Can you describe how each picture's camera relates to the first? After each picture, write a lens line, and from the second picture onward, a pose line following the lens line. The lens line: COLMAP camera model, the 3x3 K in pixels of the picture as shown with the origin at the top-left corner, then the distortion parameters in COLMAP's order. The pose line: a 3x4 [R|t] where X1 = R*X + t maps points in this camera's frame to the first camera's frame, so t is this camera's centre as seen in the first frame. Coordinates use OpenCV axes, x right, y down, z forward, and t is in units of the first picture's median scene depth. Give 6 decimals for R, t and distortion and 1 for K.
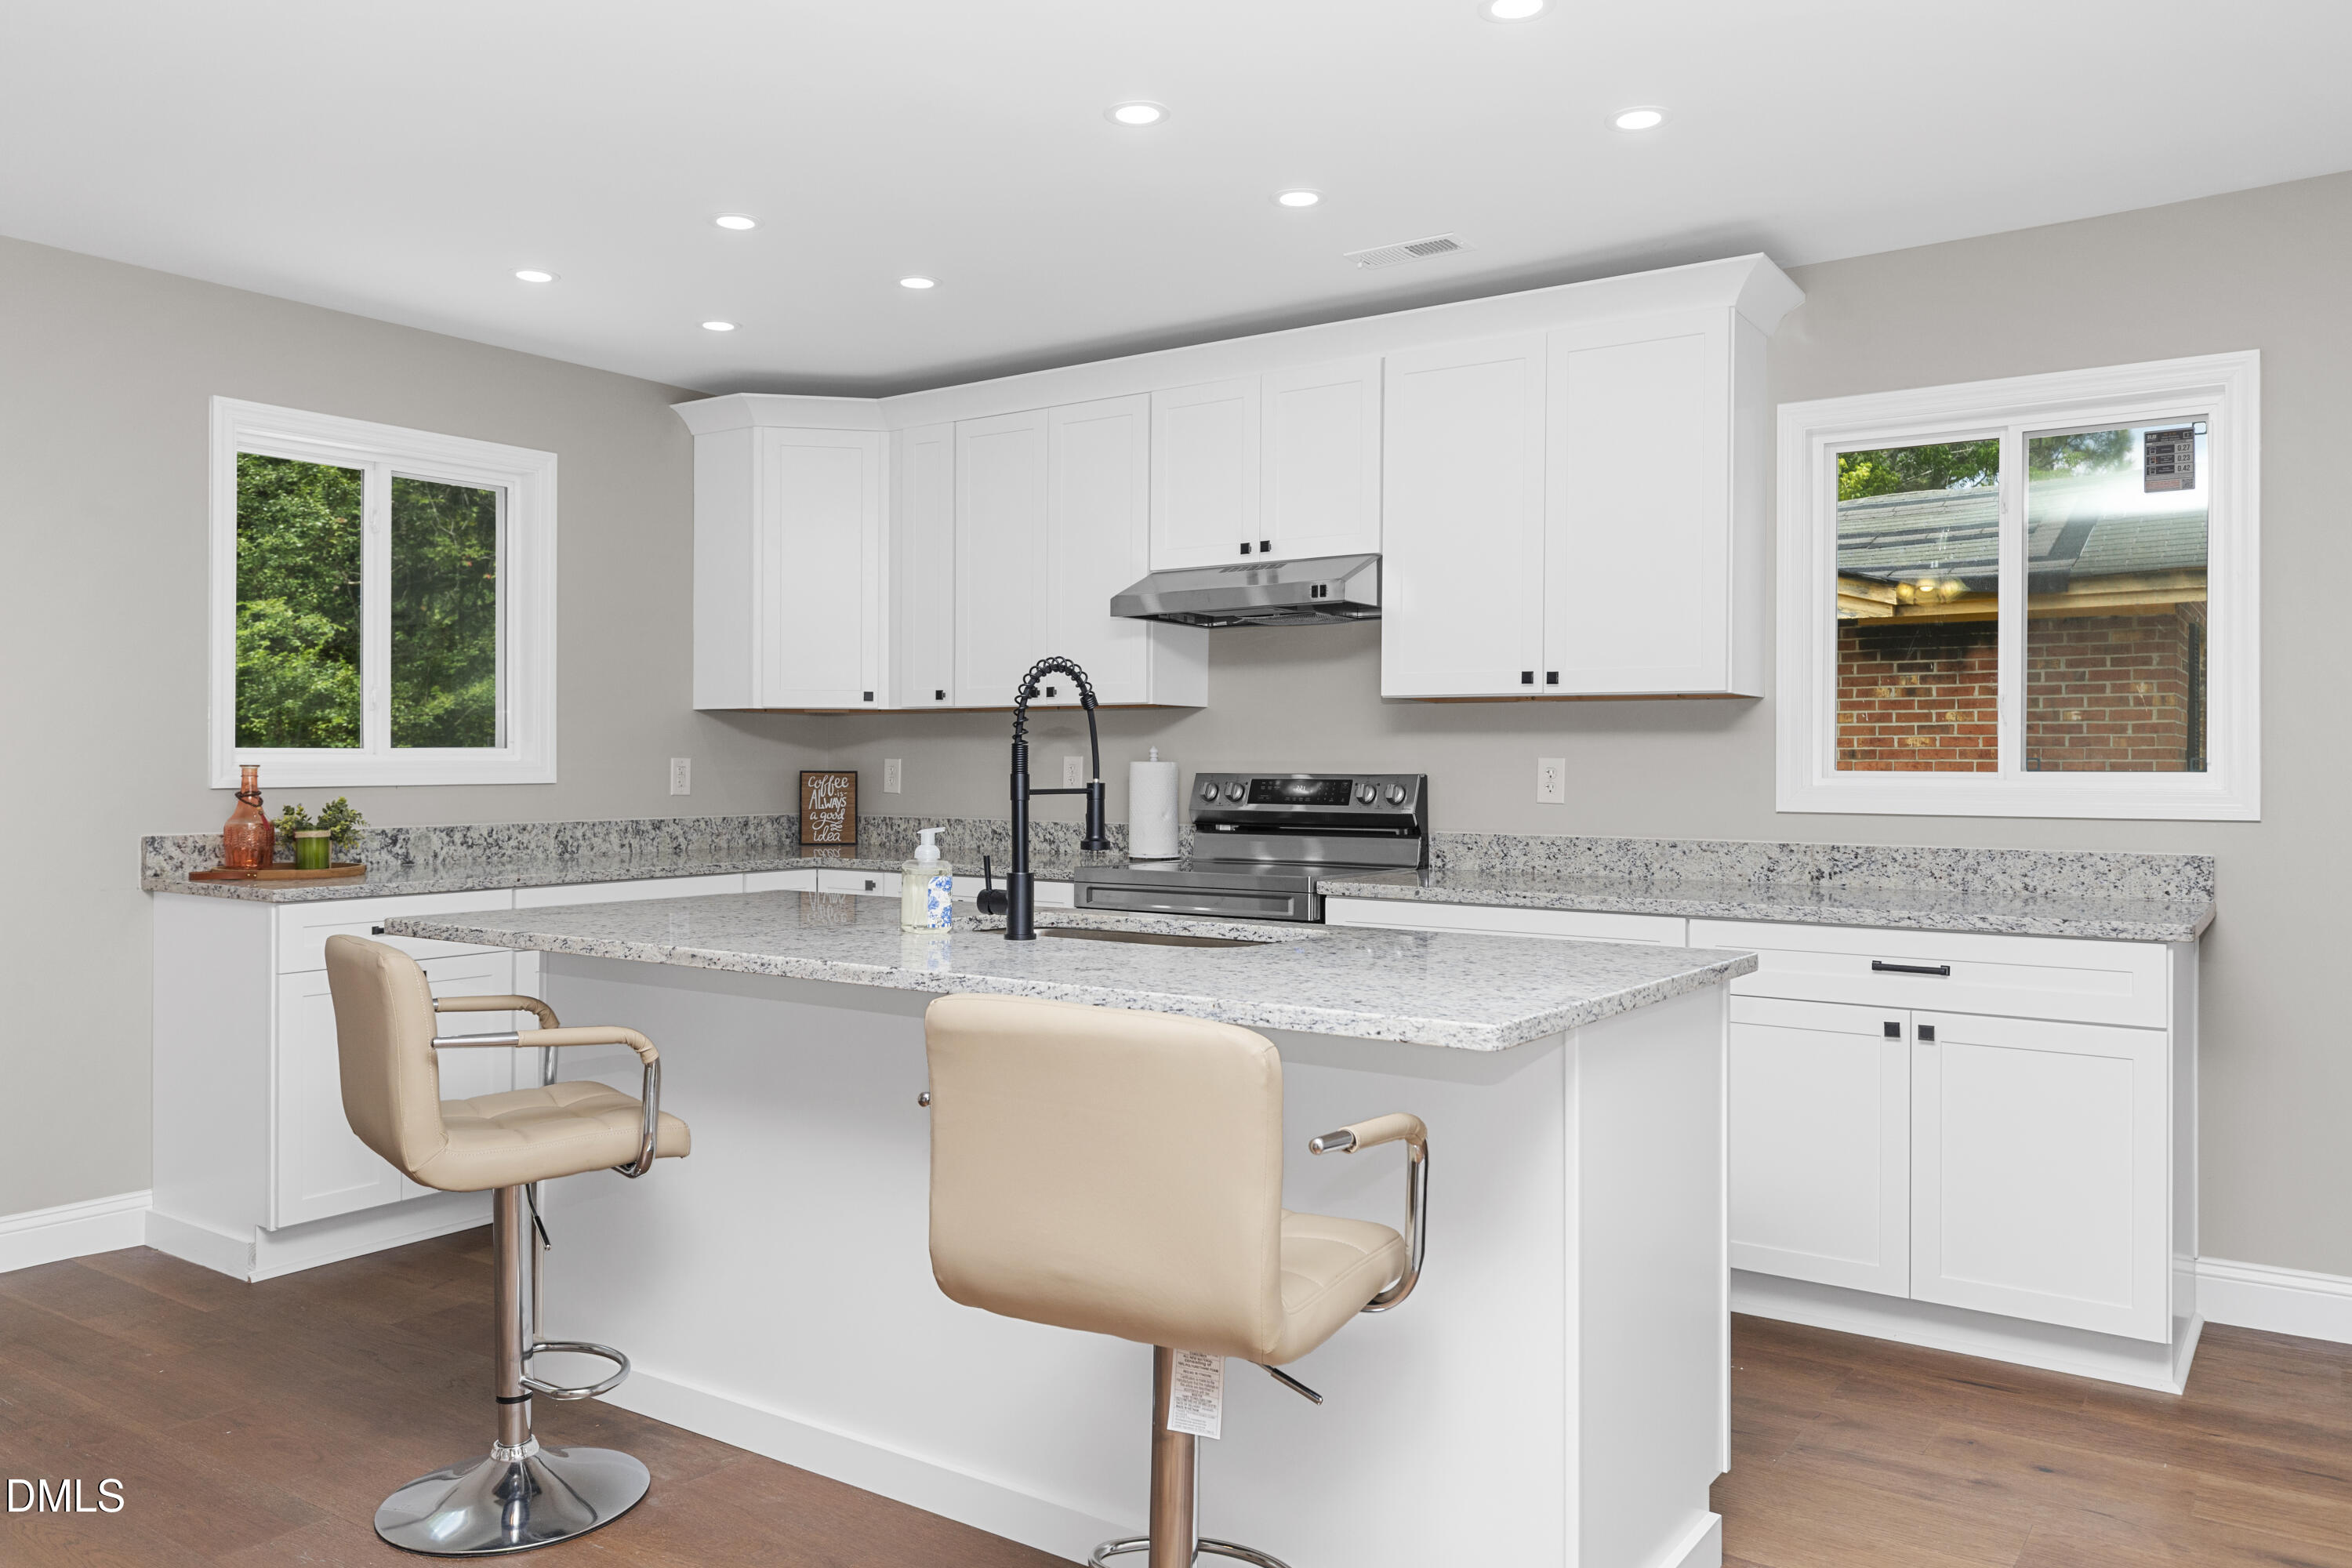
lens RADIAL K [[1679.5, 0, 1188.0], [0, 1679.5, 768.1], [0, 0, 1]] dist [0.002928, -0.003390]
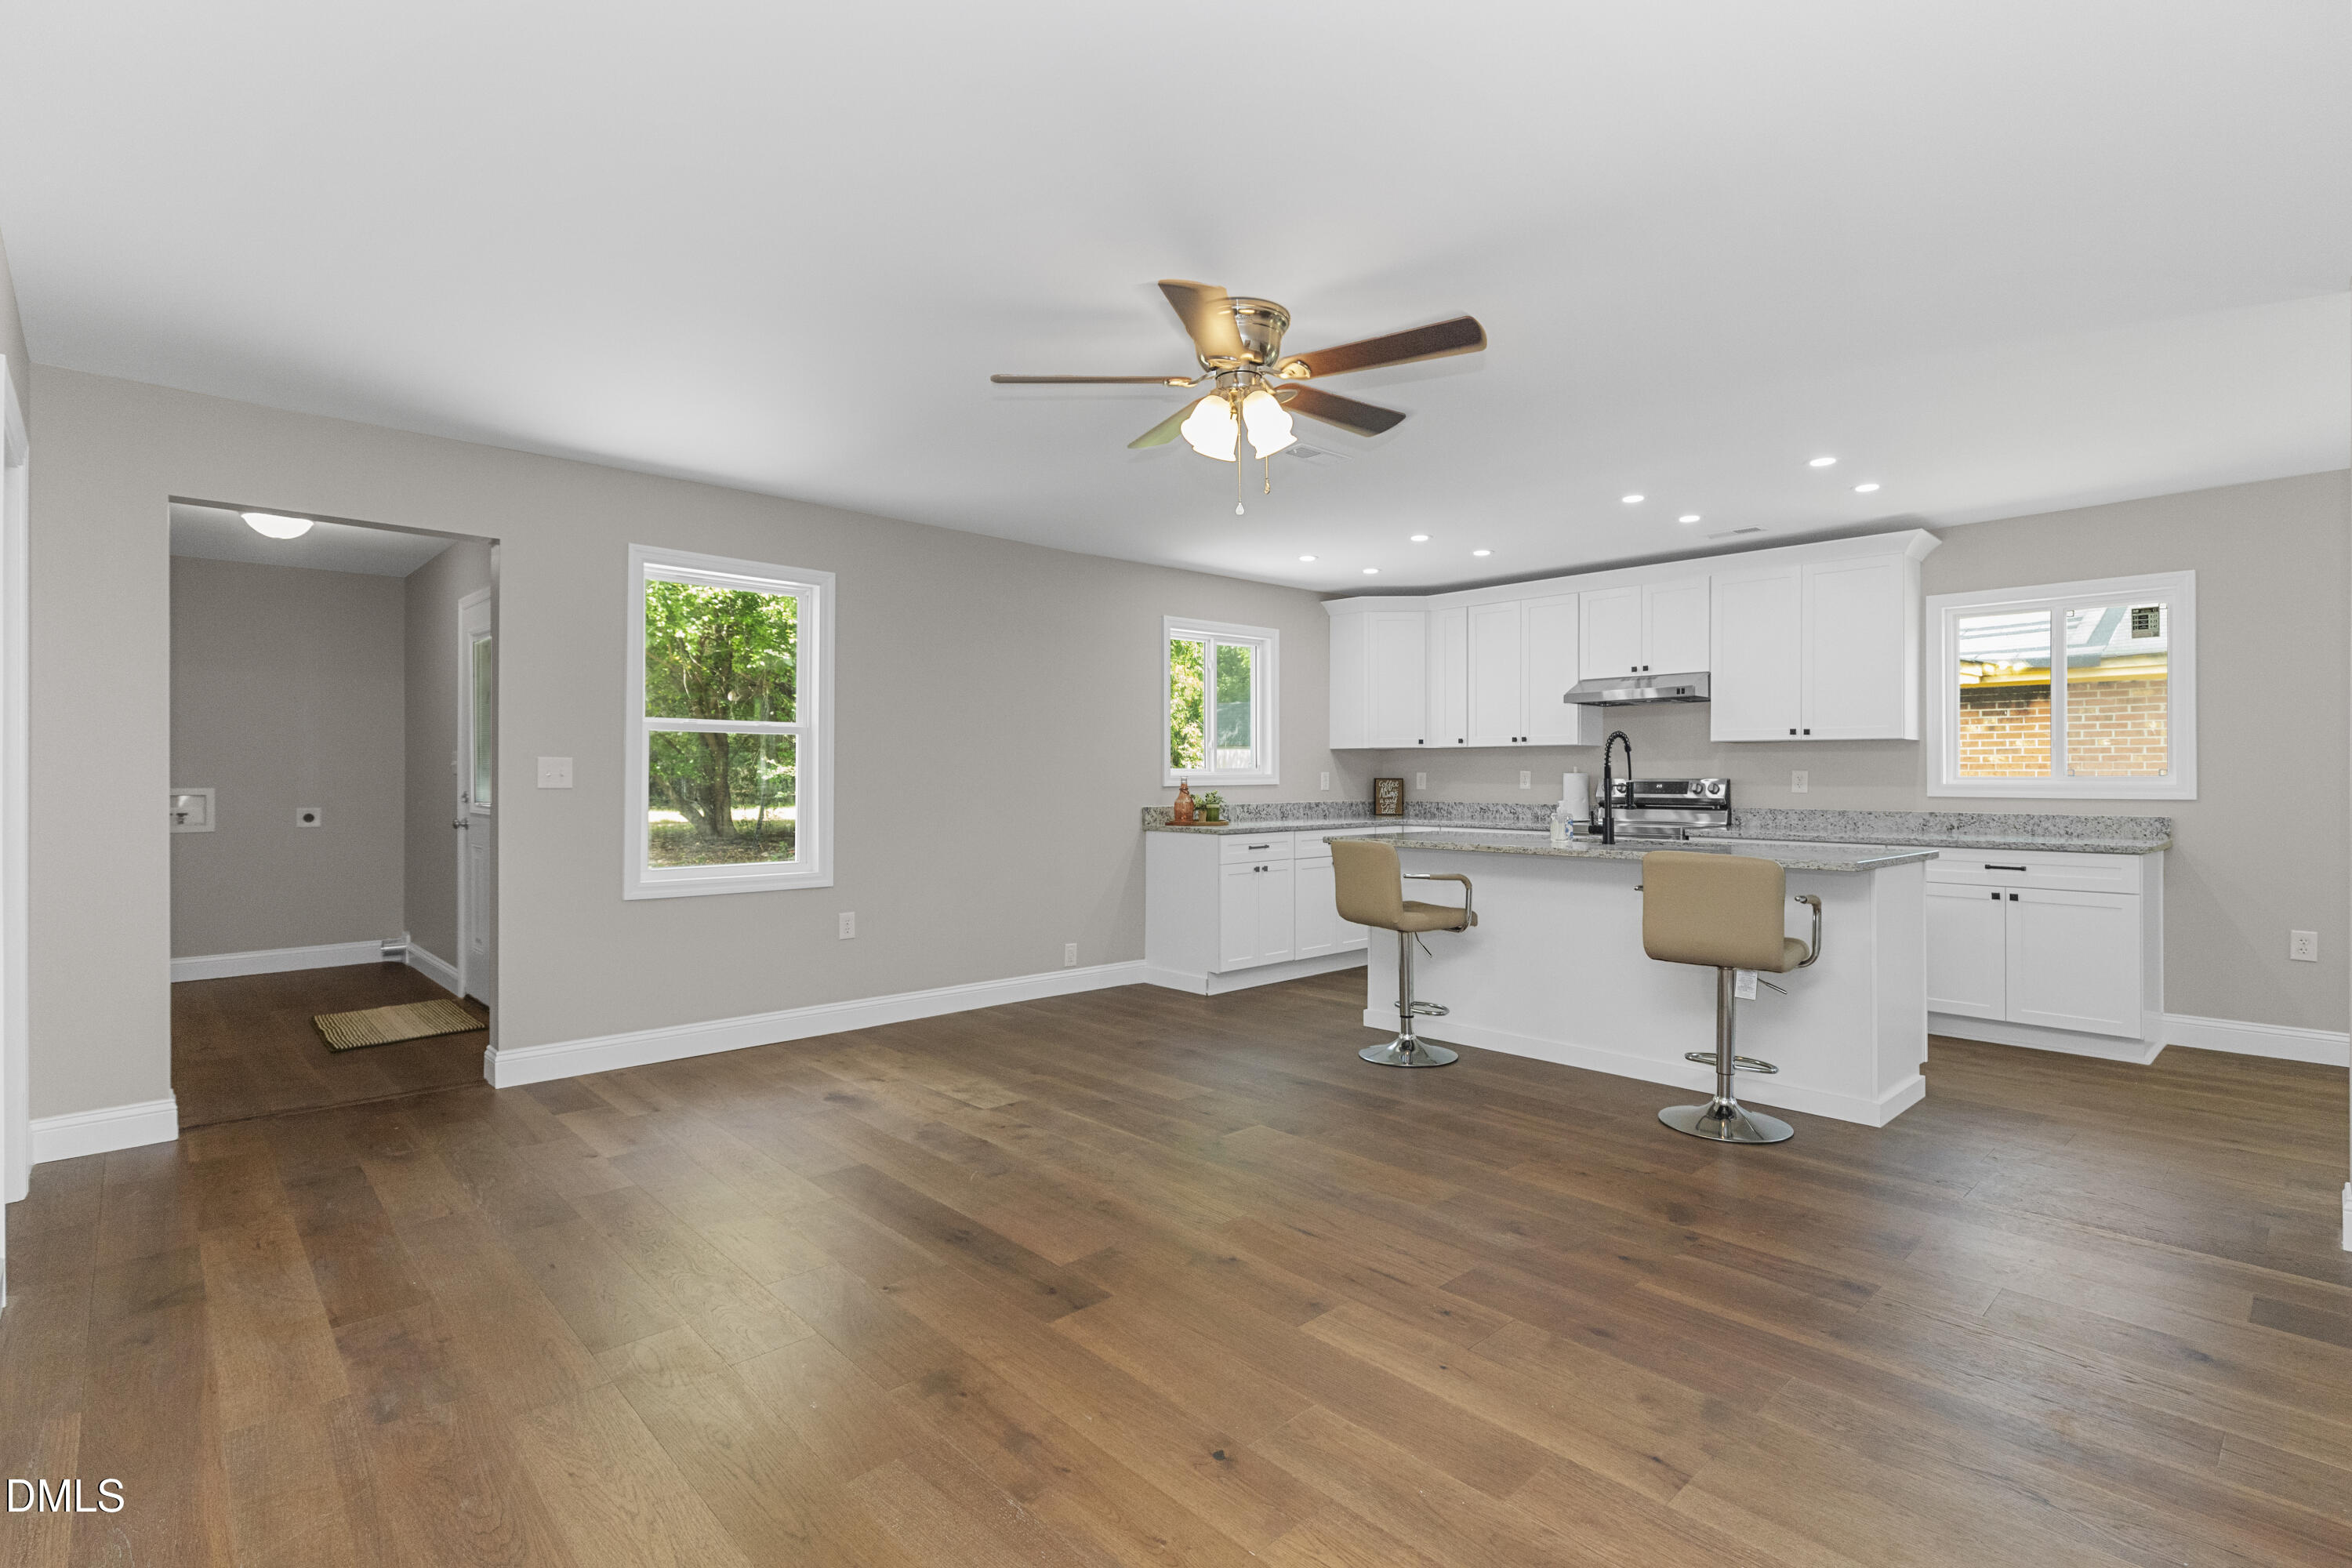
lens RADIAL K [[1118.6, 0, 1184.9], [0, 1118.6, 775.5], [0, 0, 1]] dist [-0.002618, -0.000918]
pose [[0.977607, -0.004153, -0.210398, -0.213120], [0.003745, 0.999990, -0.002339, 0.000411], [0.210405, 0.001499, 0.977613, -0.446299]]
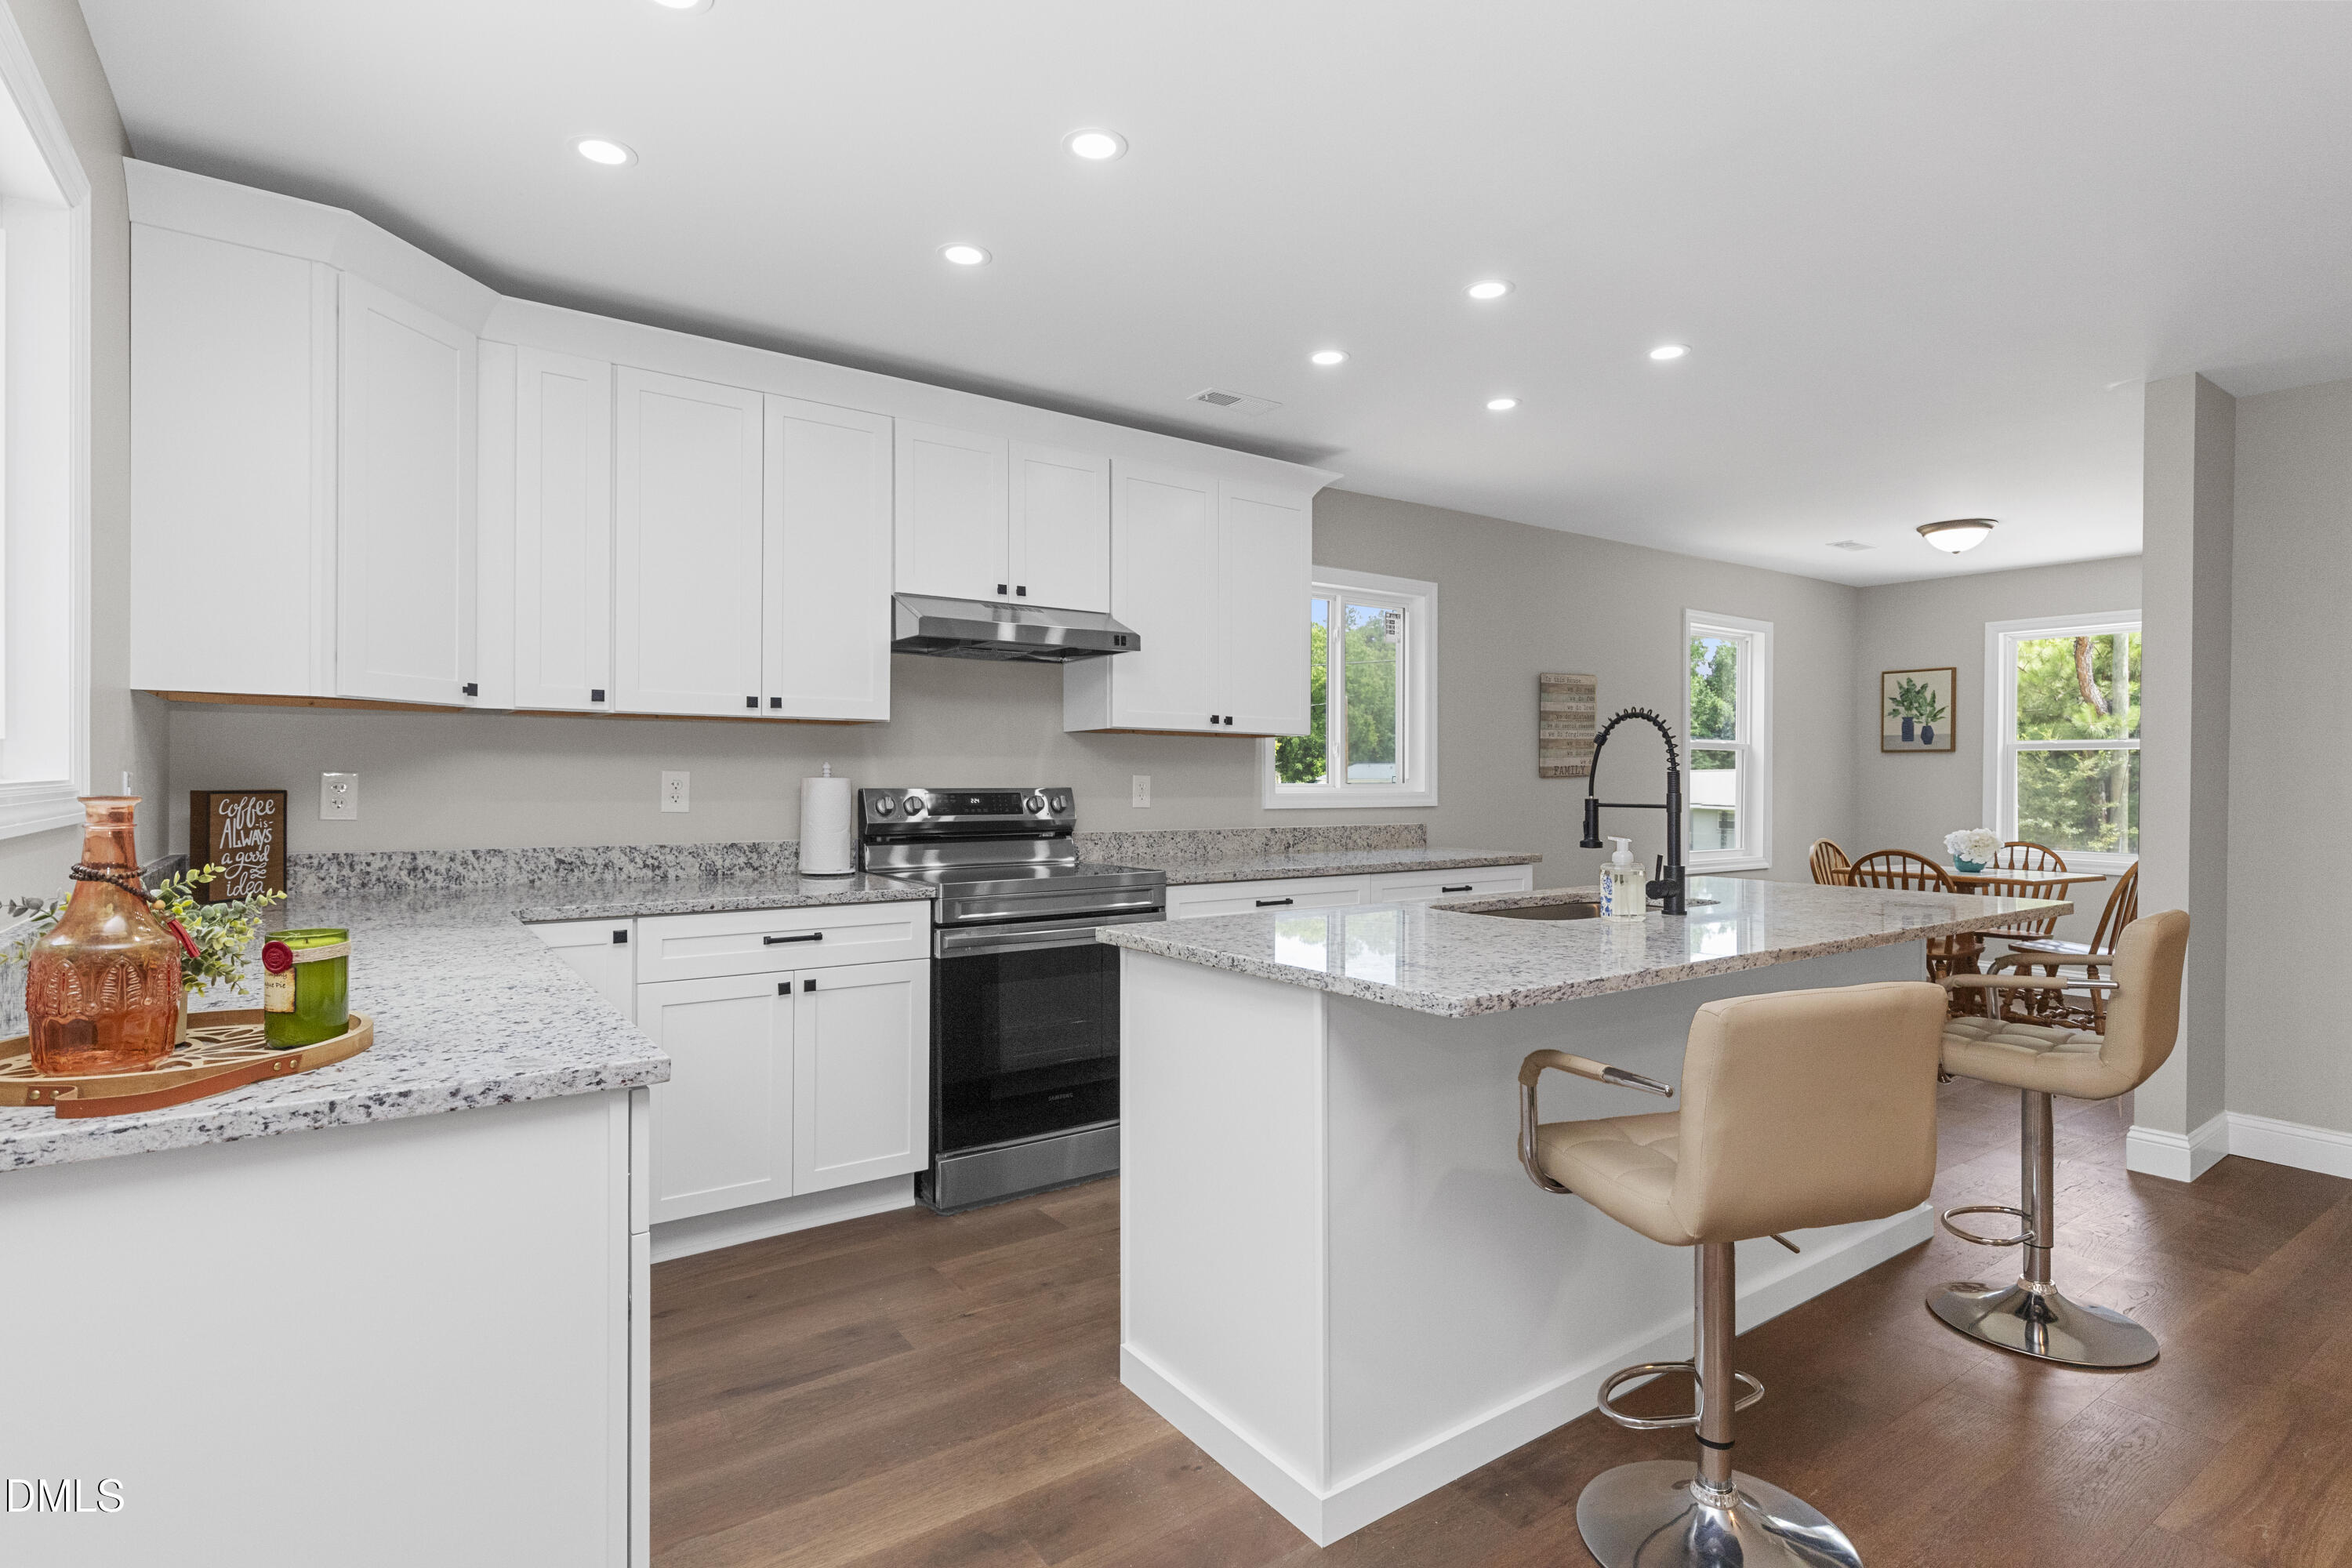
lens RADIAL K [[1200.6, 0, 1178.7], [0, 1200.6, 786.3], [0, 0, 1]] dist [0.002363, -0.000258]
pose [[0.336969, -0.010912, 0.941453, -0.674846], [-0.002218, 0.999921, 0.012384, -0.008487], [-0.941513, -0.006261, 0.336918, 0.607098]]
